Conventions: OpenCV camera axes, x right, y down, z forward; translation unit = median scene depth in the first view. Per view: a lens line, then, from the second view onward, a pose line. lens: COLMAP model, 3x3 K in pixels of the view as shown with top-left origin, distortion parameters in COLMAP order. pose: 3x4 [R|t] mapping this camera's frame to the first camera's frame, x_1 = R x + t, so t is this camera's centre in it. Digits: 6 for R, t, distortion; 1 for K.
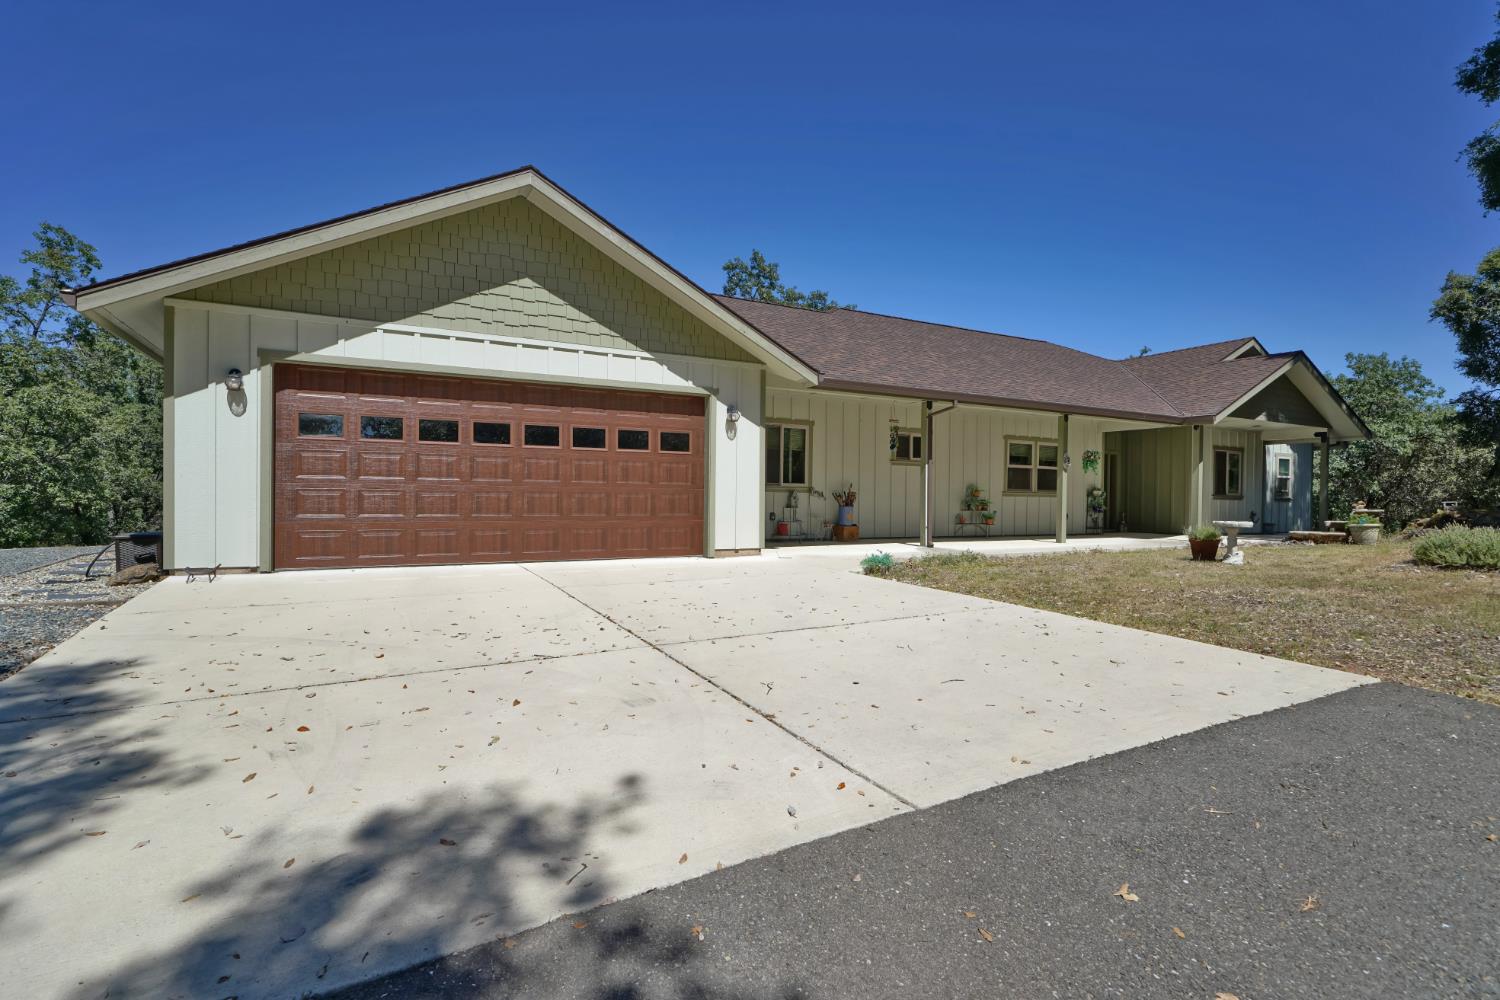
lens RADIAL K [[725.5, 0, 746.1], [0, 725.5, 503.9], [0, 0, 1]] dist [-0.002023, 0.000932]
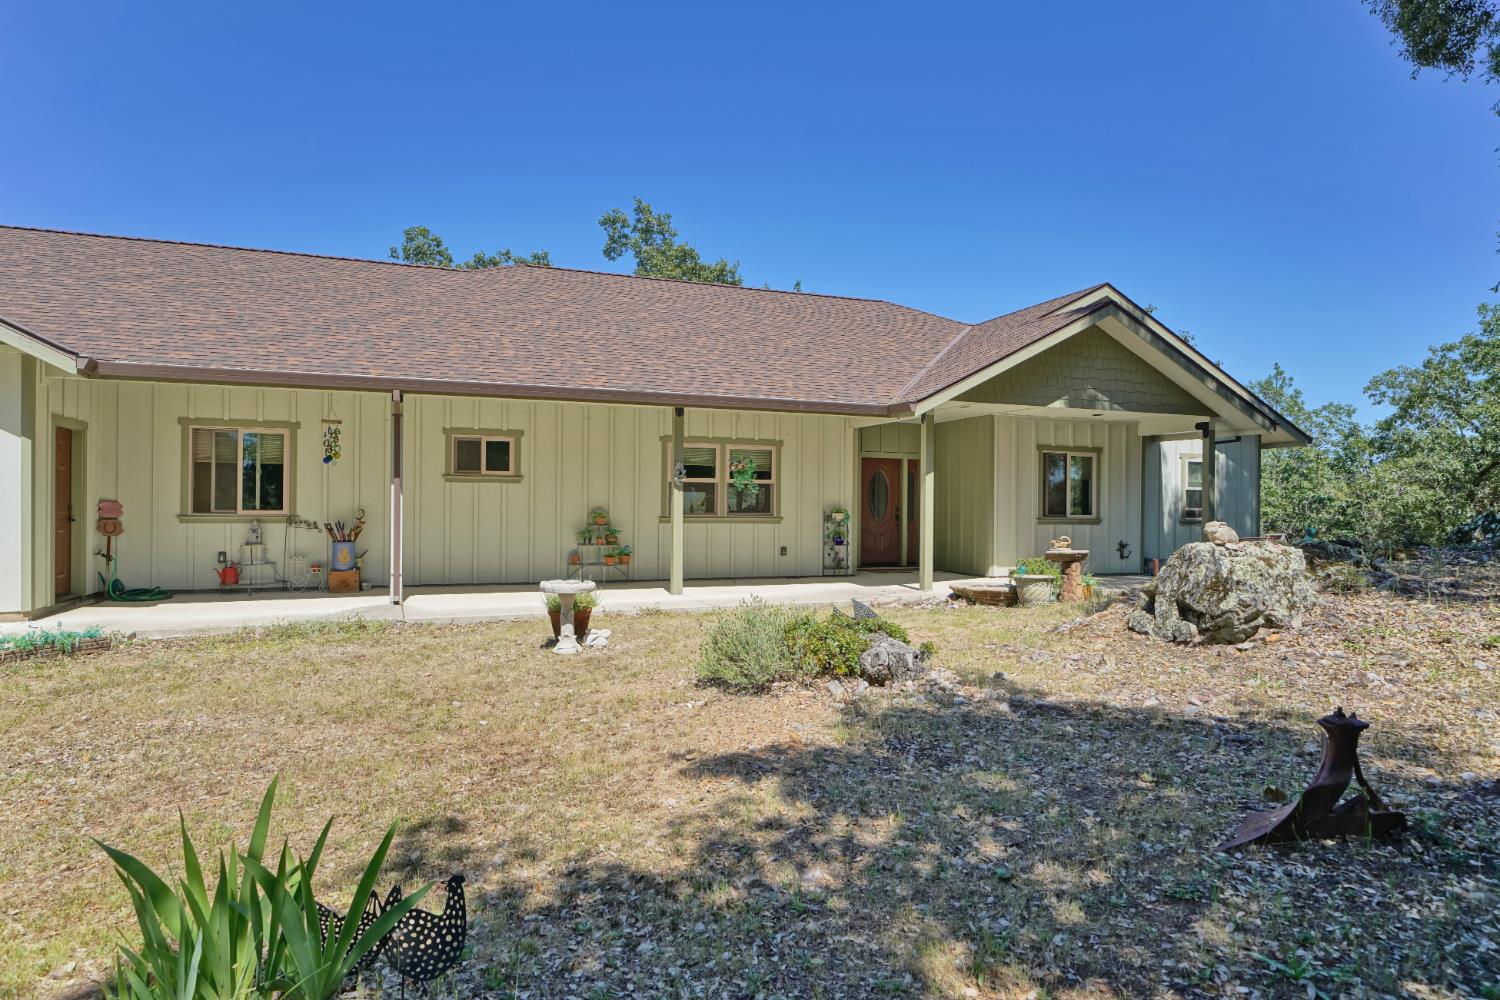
lens RADIAL K [[878.9, 0, 733.9], [0, 878.9, 502.8], [0, 0, 1]] dist [0.001103, 0.000340]
pose [[0.991207, -0.004693, -0.132235, 0.631260], [0.003103, 0.999920, -0.012230, -0.023300], [0.132282, 0.011712, 0.991143, 0.200616]]
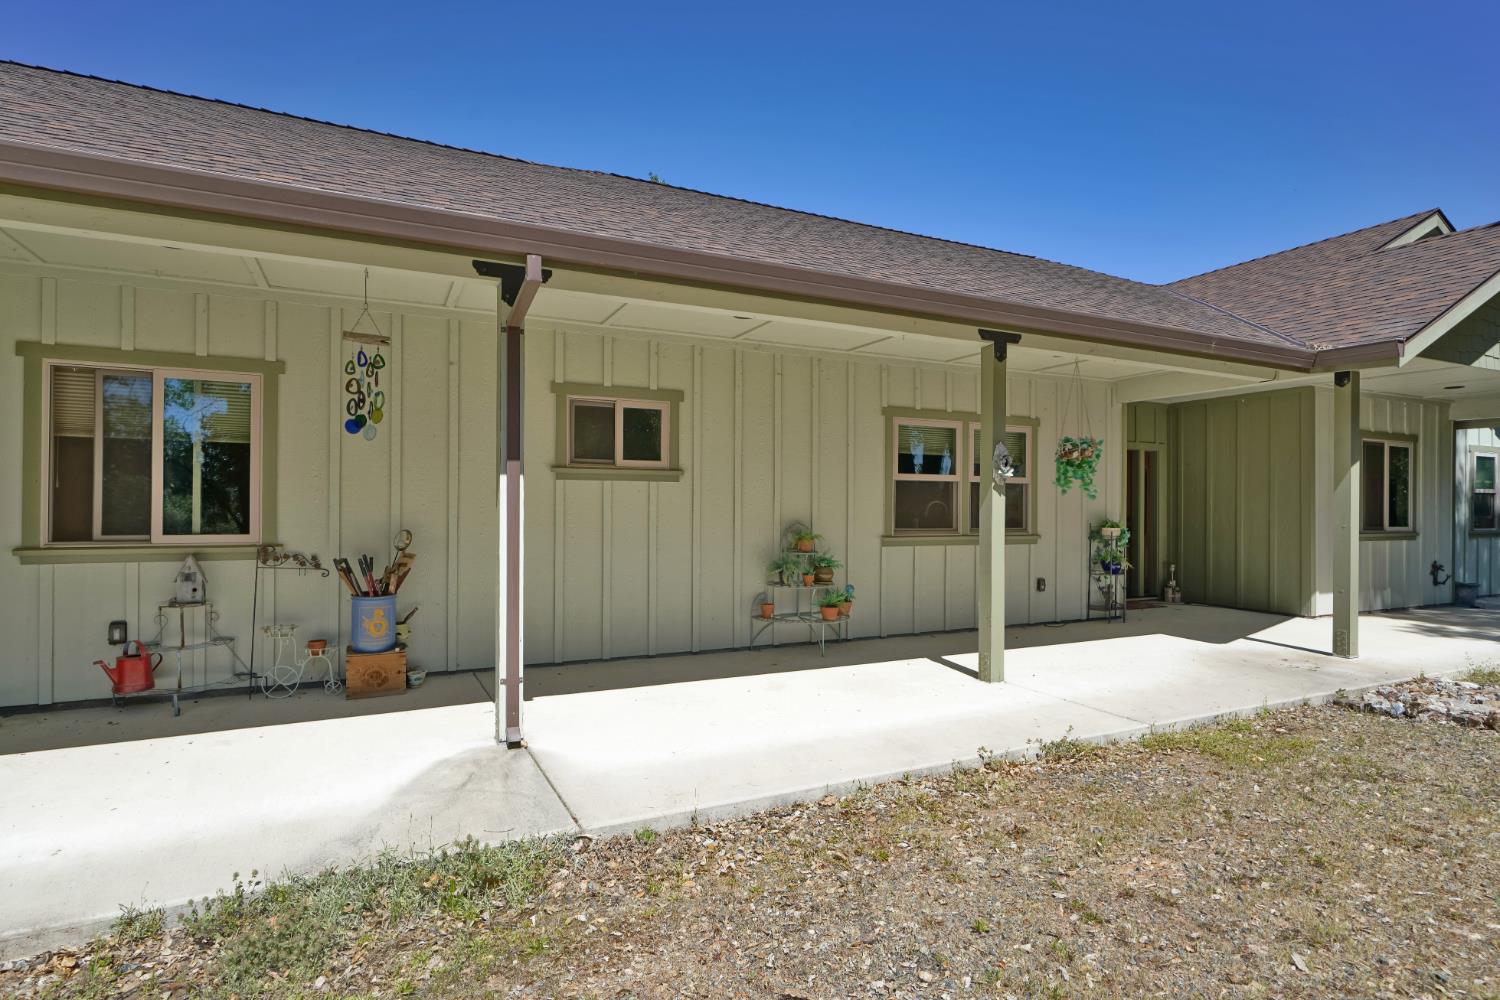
lens RADIAL K [[776.2, 0, 739.4], [0, 776.2, 502.8], [0, 0, 1]] dist [-0.000115, 0.000001]
pose [[0.998986, -0.006692, -0.044526, 0.339843], [0.006122, 0.999898, -0.012917, -0.036984], [0.044608, 0.012632, 0.998925, 0.621357]]
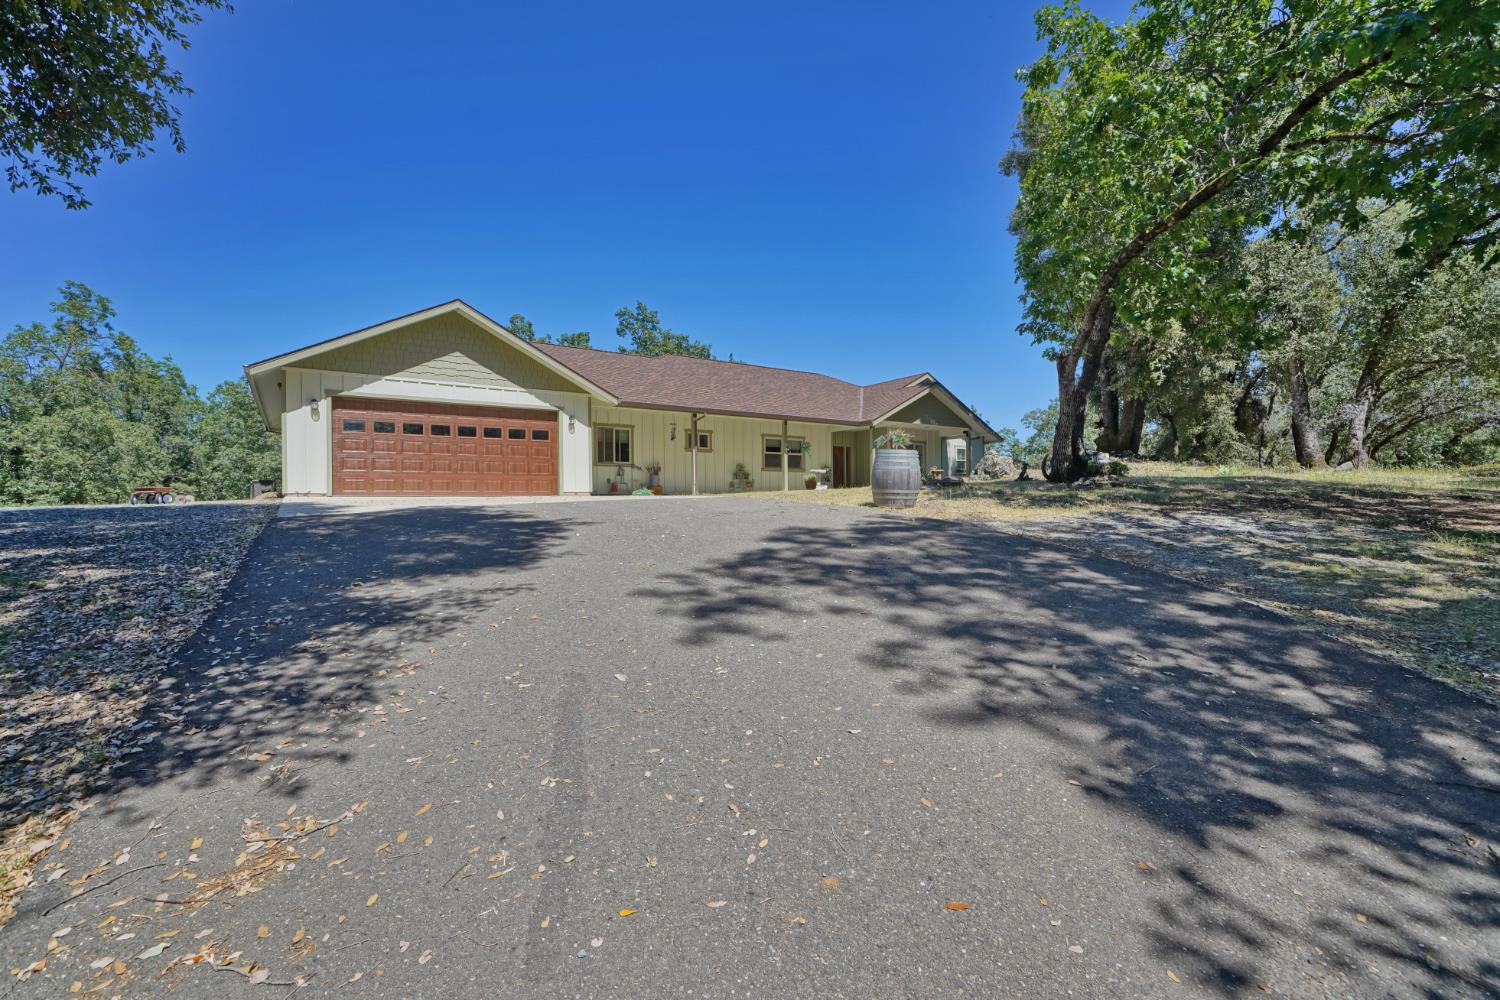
lens RADIAL K [[671.9, 0, 742.6], [0, 671.9, 504.0], [0, 0, 1]] dist [0.002572, -0.000345]
pose [[0.995005, -0.020793, 0.097632, 0.189635], [0.022023, 0.999691, -0.011537, 0.094862], [-0.097362, 0.013629, 0.995156, -0.598932]]
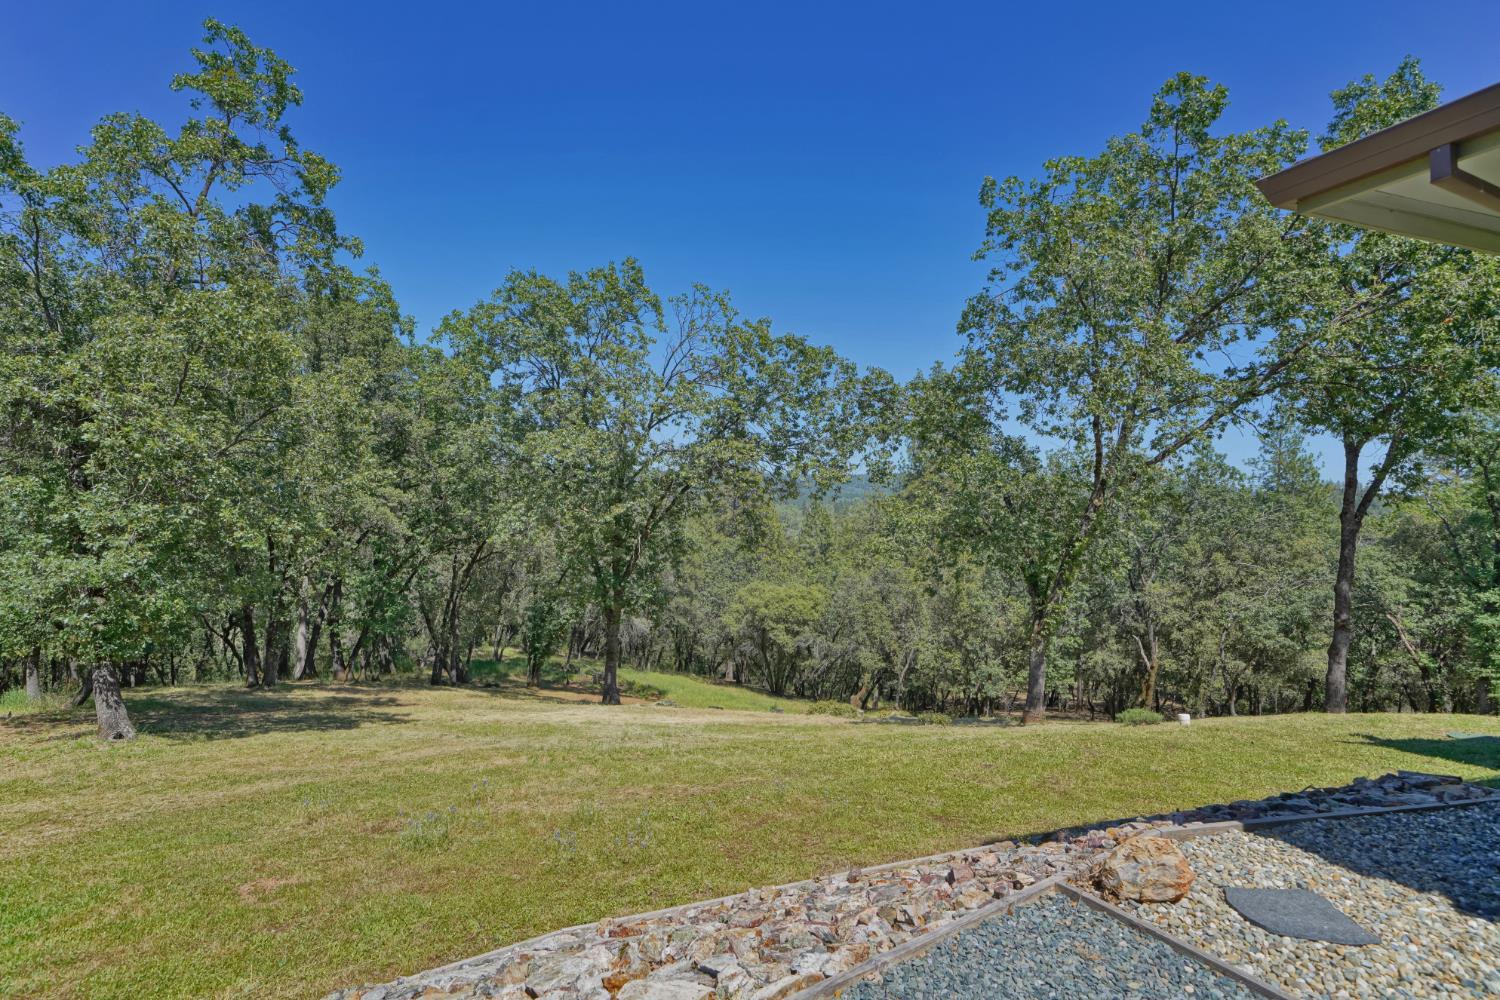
lens RADIAL K [[776.5, 0, 735.6], [0, 776.5, 504.8], [0, 0, 1]] dist [-0.003821, -0.000629]
pose [[0.991005, 0.003260, -0.133782, -1.004462], [-0.004834, 0.999923, -0.011443, -0.038461], [0.133734, 0.011987, 0.990945, 0.969654]]
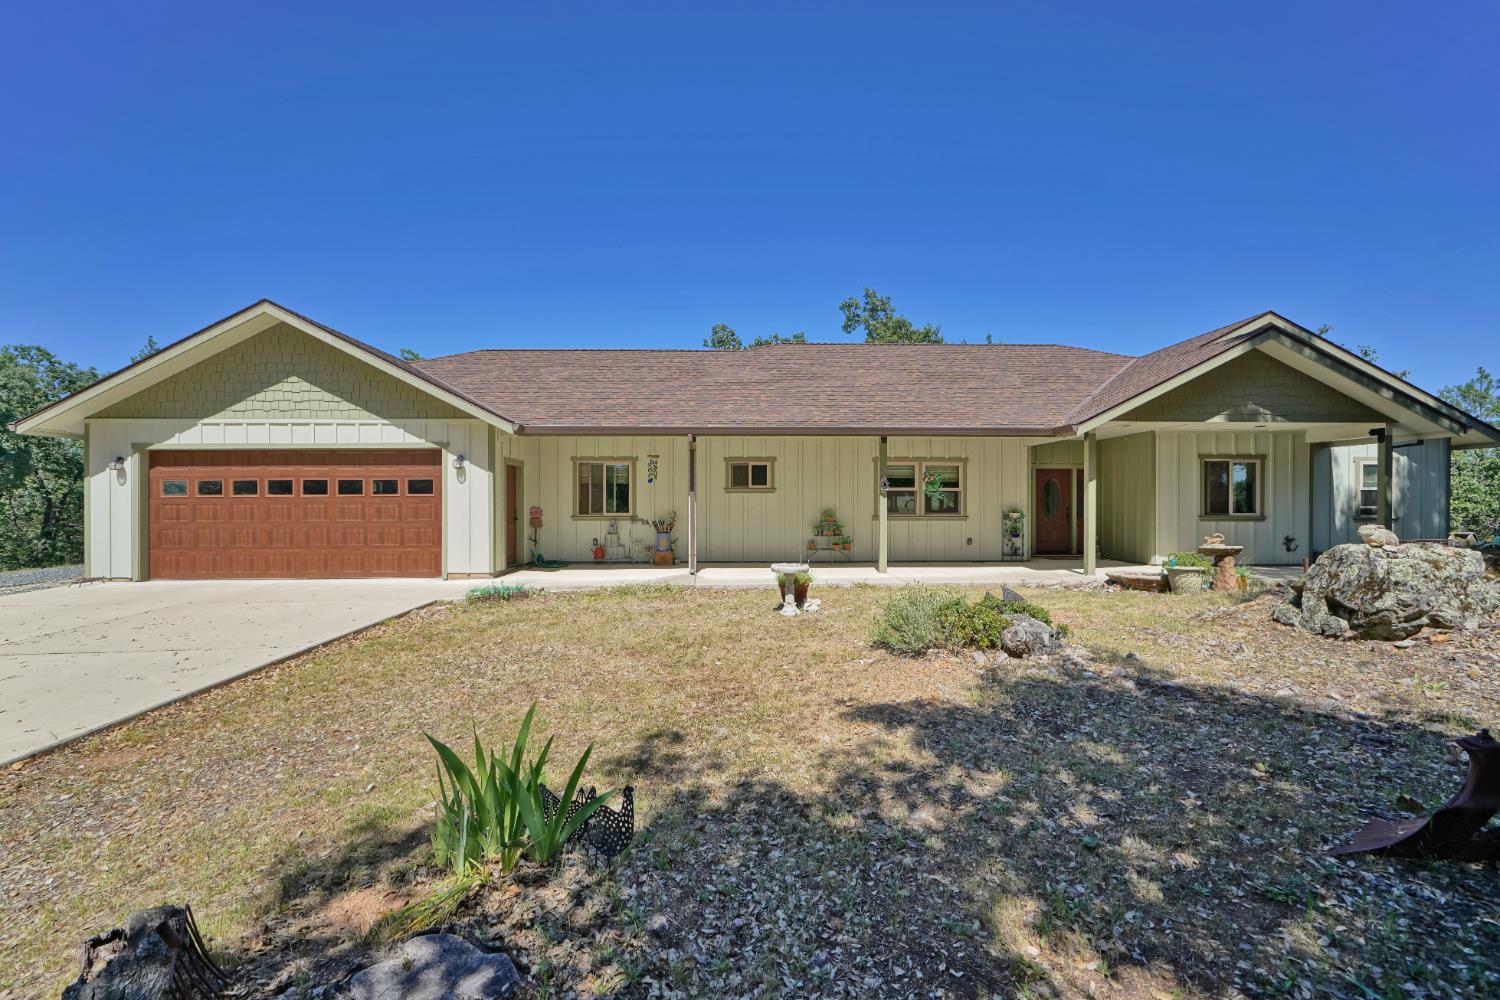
lens RADIAL K [[609.1, 0, 735.6], [0, 609.1, 505.0], [0, 0, 1]] dist [-0.000127, 0.000354]
pose [[0.892464, -0.011702, -0.450967, 0.656023], [0.007788, 0.999914, -0.010533, -0.028609], [0.451051, 0.005888, 0.892479, 0.223793]]
